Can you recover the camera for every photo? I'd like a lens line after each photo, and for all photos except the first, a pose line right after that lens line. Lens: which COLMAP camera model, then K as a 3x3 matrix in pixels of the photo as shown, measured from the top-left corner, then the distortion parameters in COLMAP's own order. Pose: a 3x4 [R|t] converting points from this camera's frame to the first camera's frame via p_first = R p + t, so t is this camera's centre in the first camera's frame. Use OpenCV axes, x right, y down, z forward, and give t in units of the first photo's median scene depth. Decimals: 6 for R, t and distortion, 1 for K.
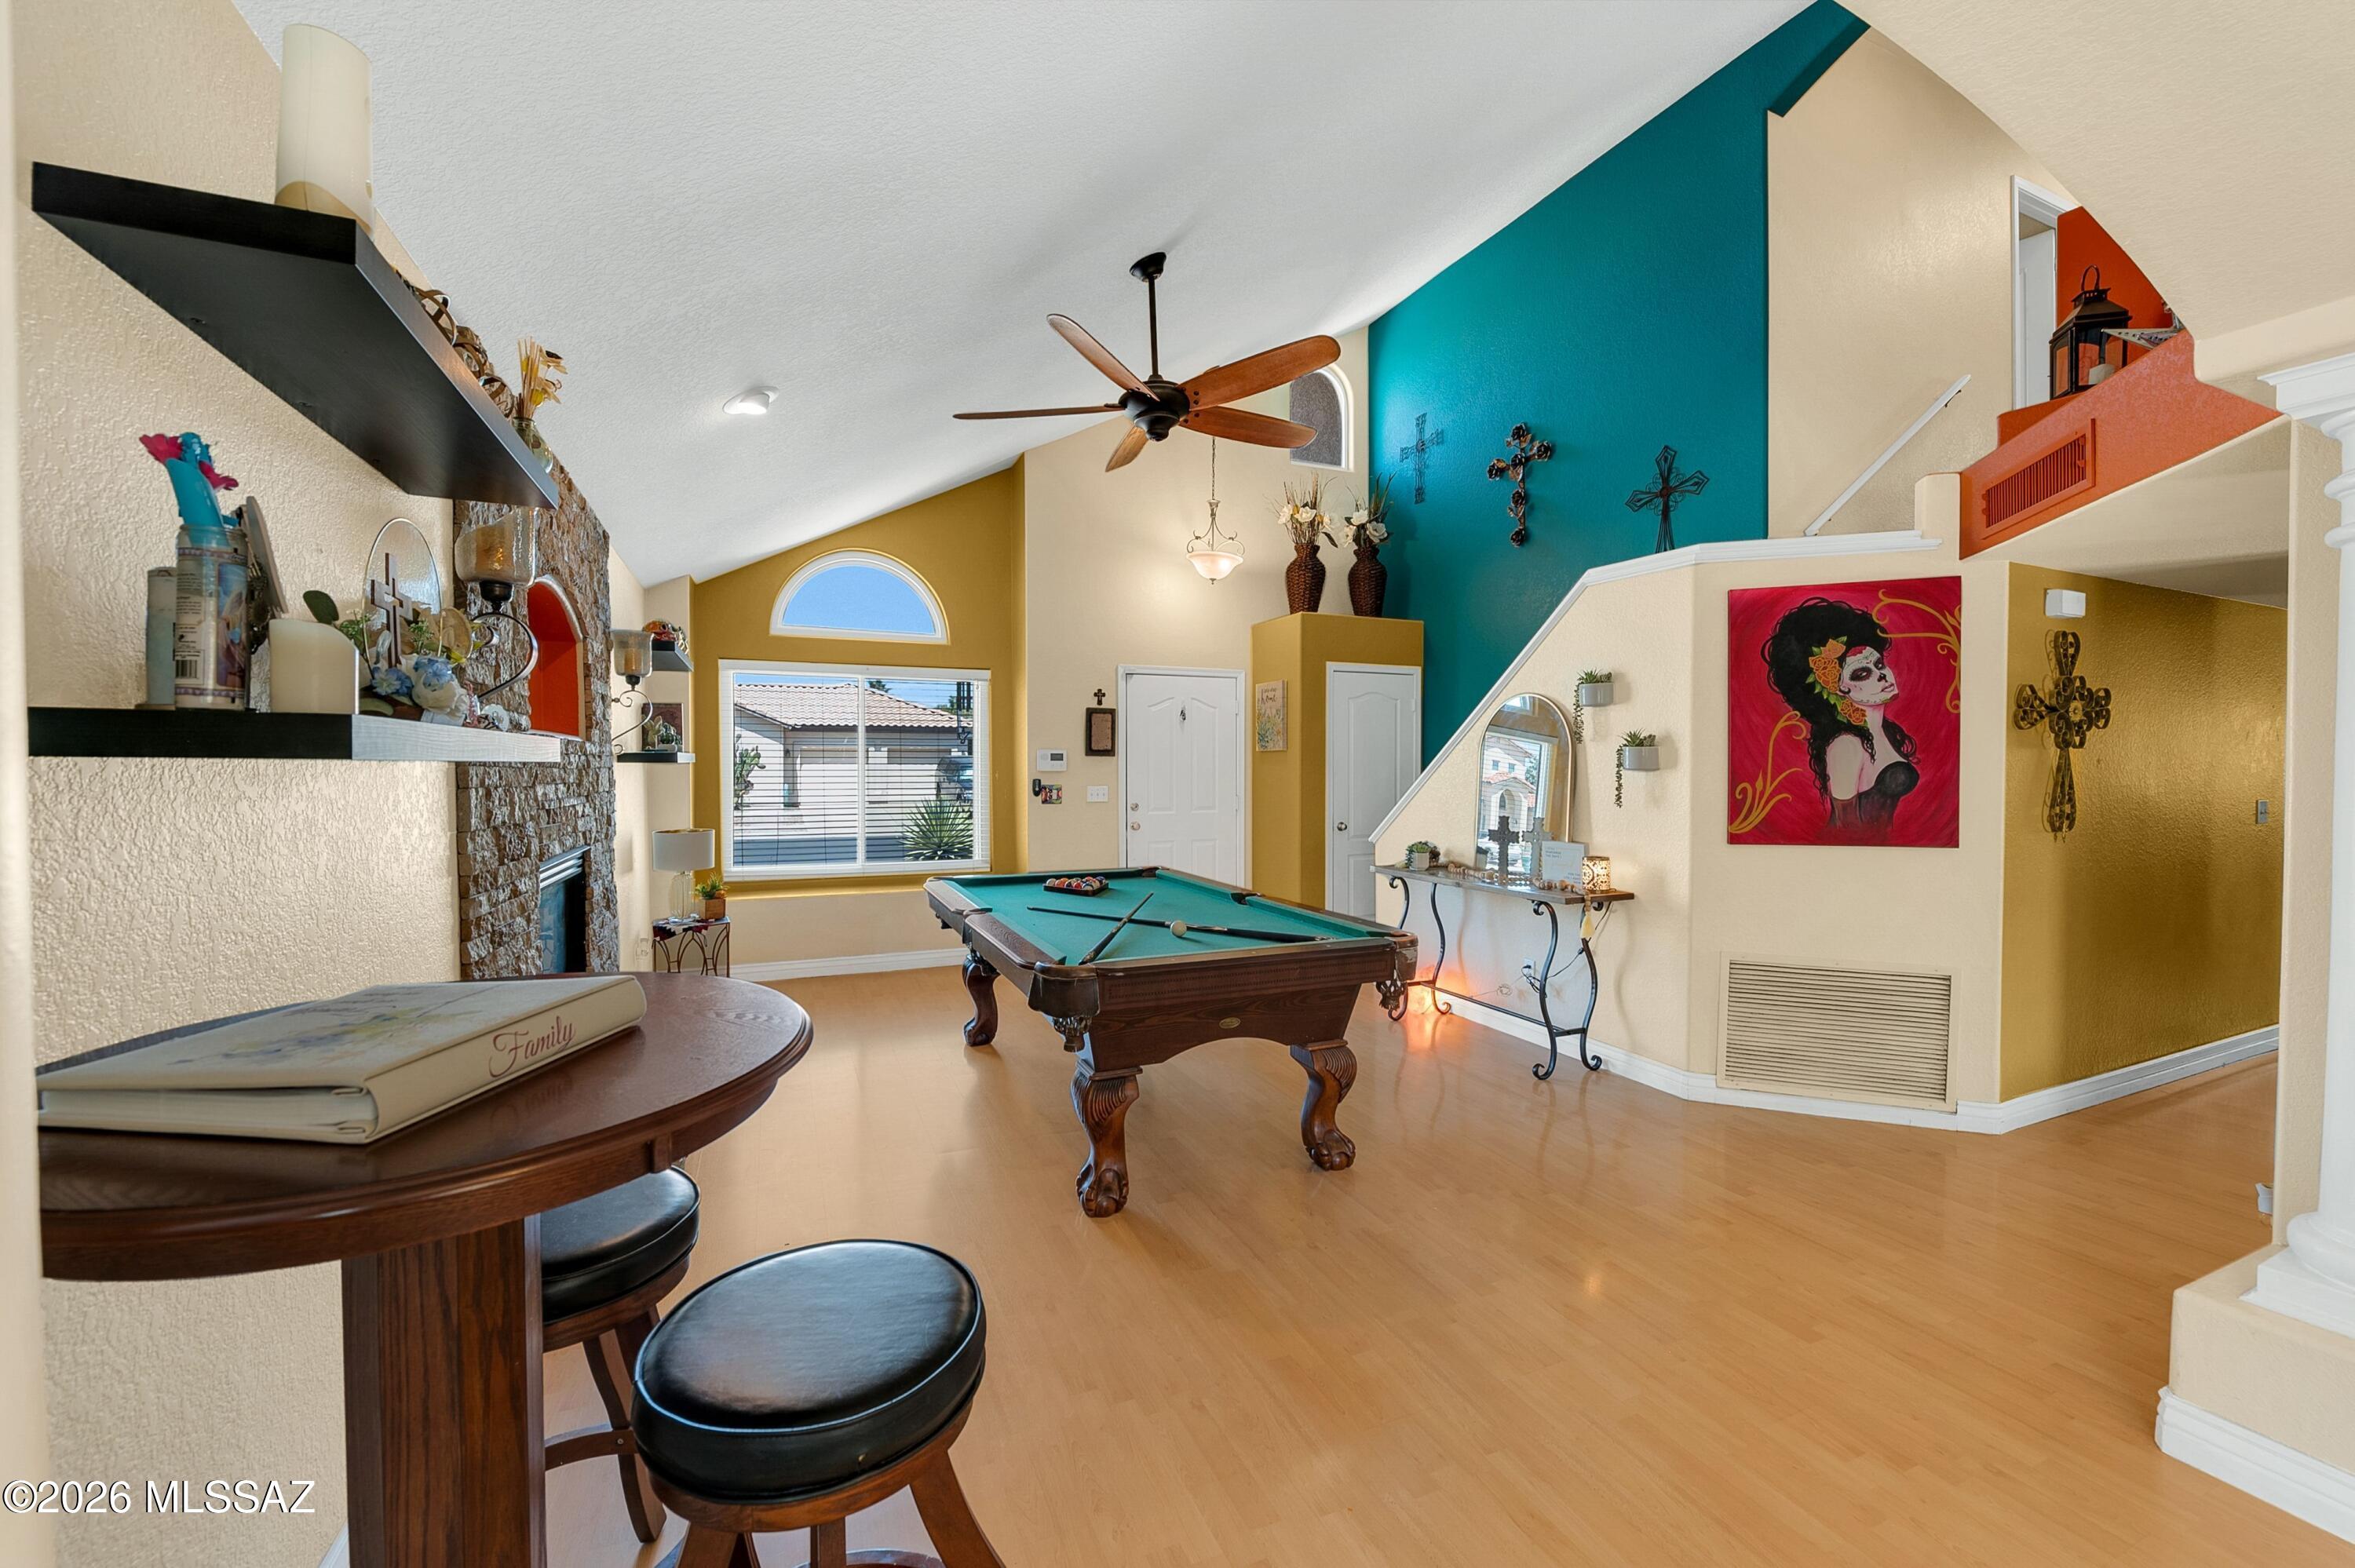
lens RADIAL K [[915.9, 0, 1193.2], [0, 915.9, 779.1], [0, 0, 1]] dist [-0.000766, -0.000115]
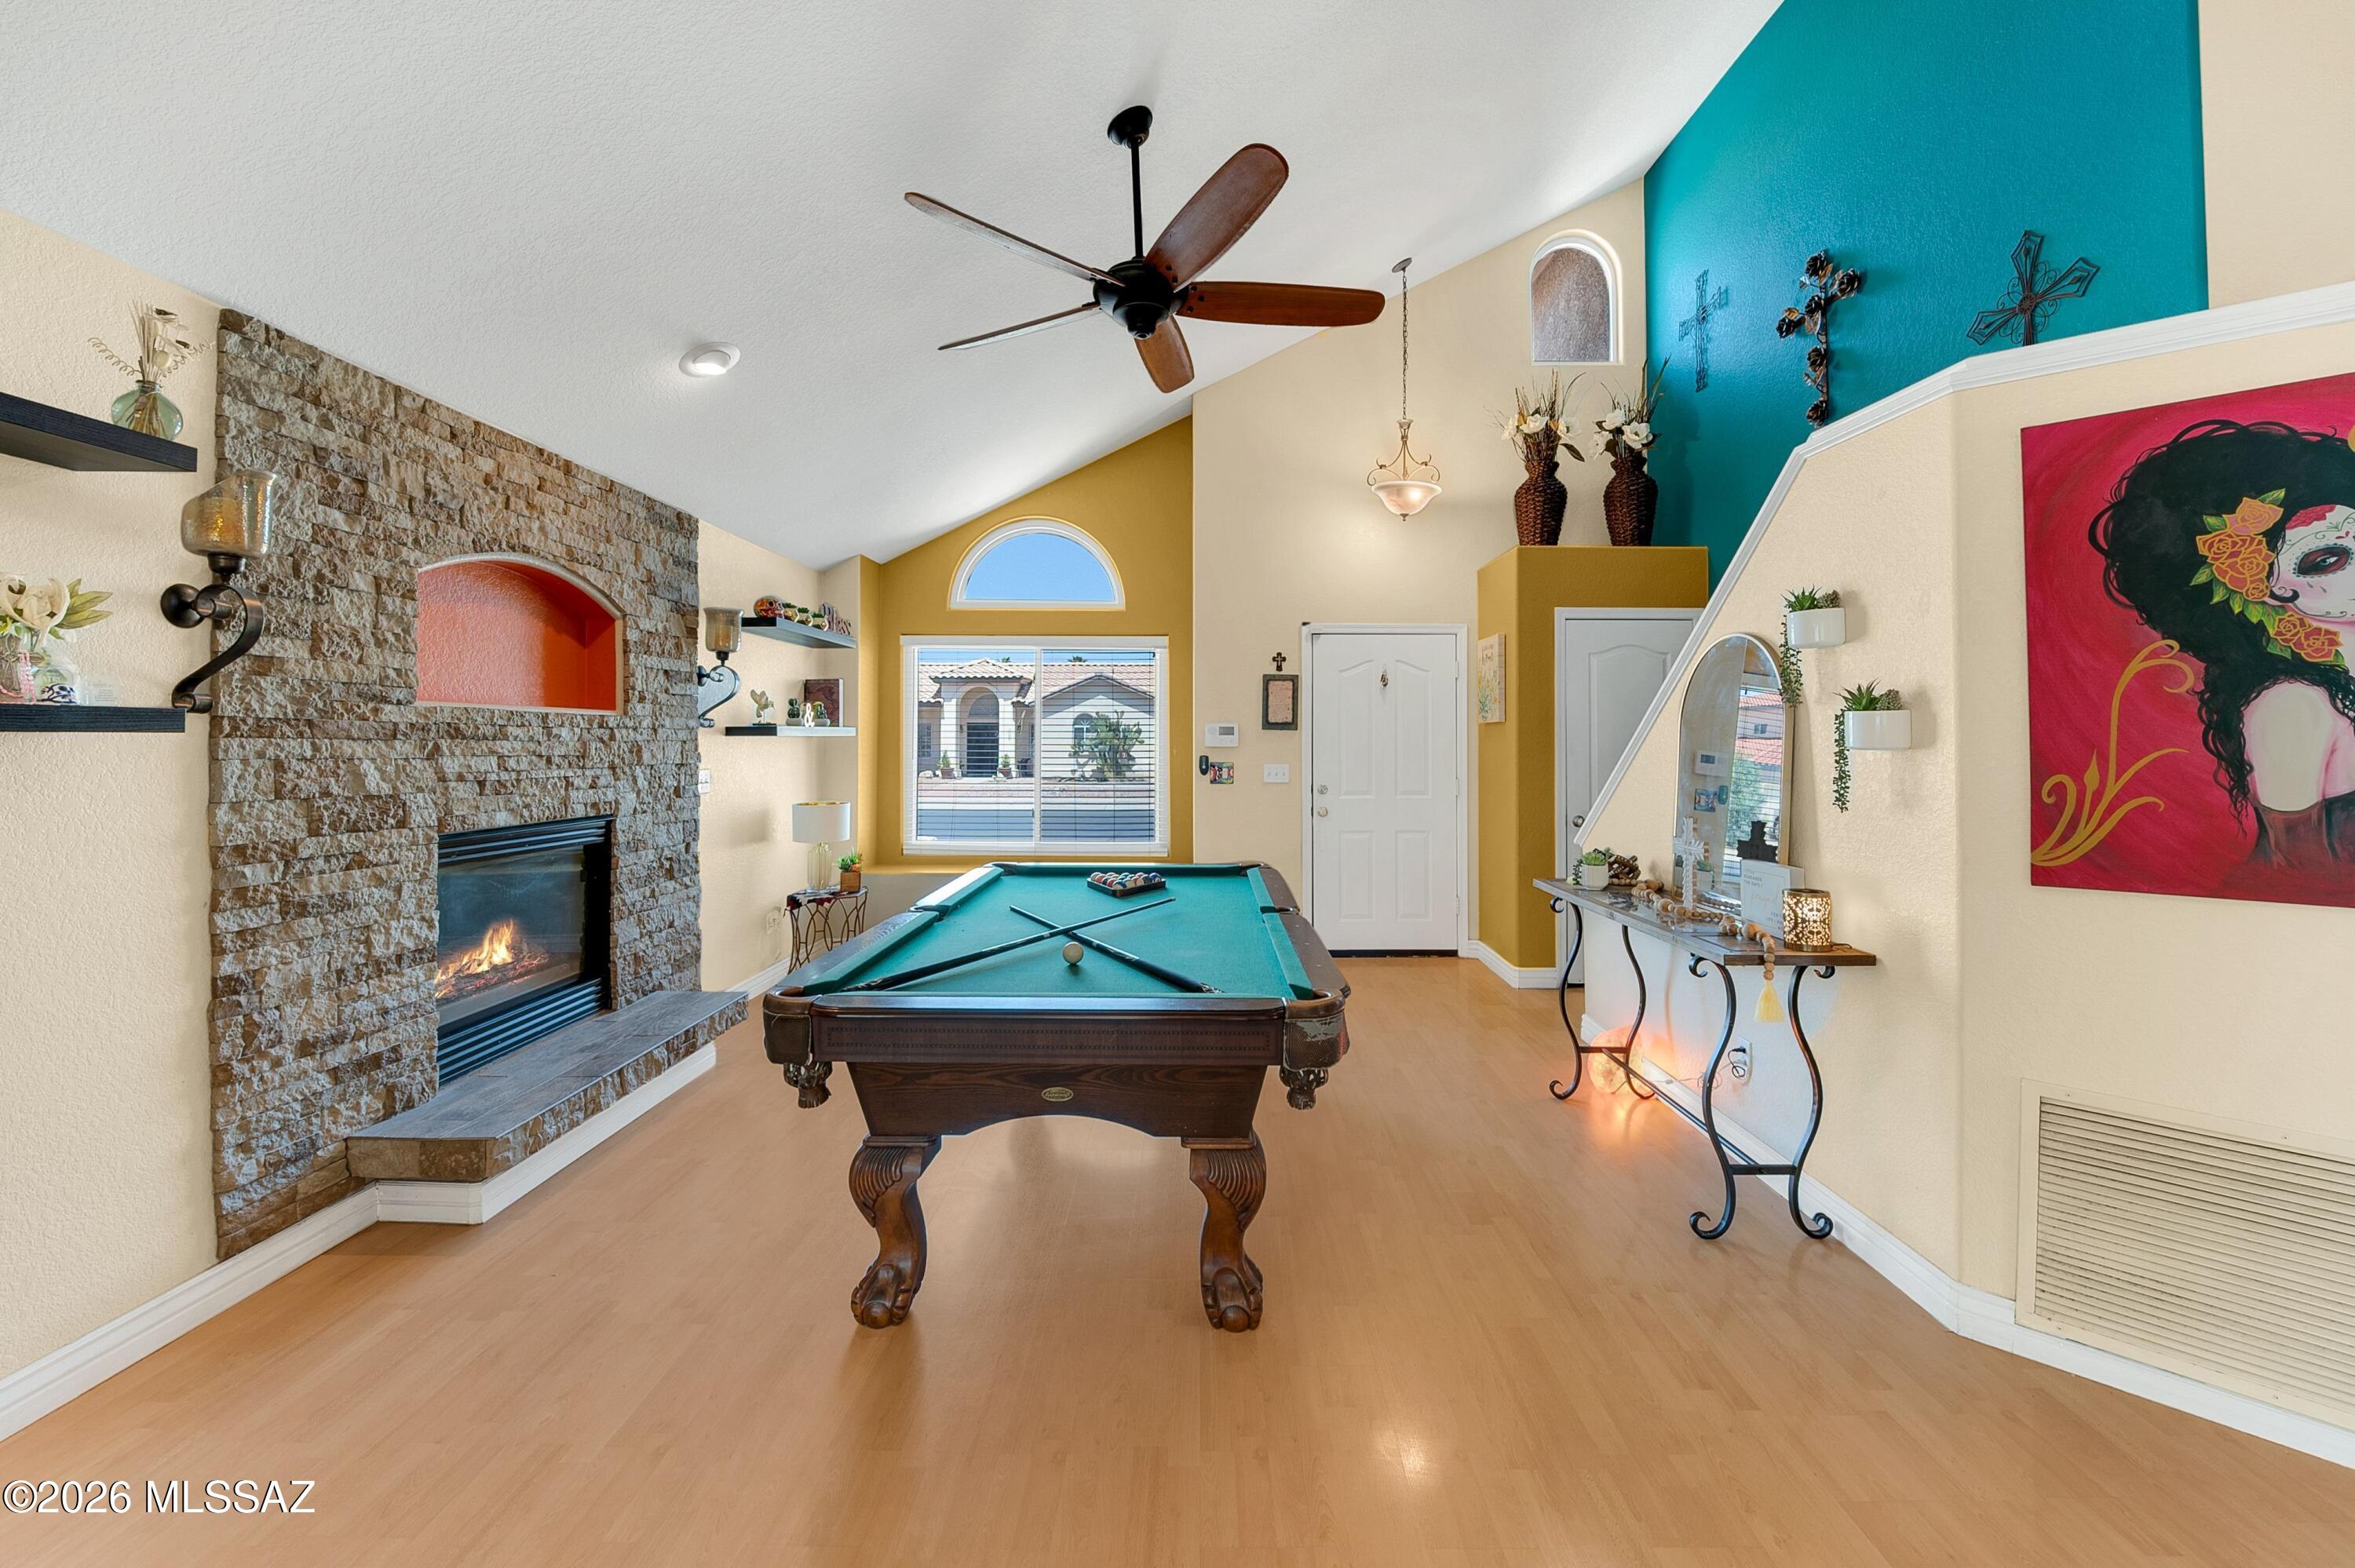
lens RADIAL K [[953.9, 0, 1176.8], [0, 953.9, 724.7], [0, 0, 1]] dist [-0.012302, -0.000110]
pose [[0.915961, -0.003521, -0.401252, 0.287047], [-0.009395, 0.999499, -0.030216, -0.003106], [0.401157, 0.031446, 0.915469, 0.226234]]
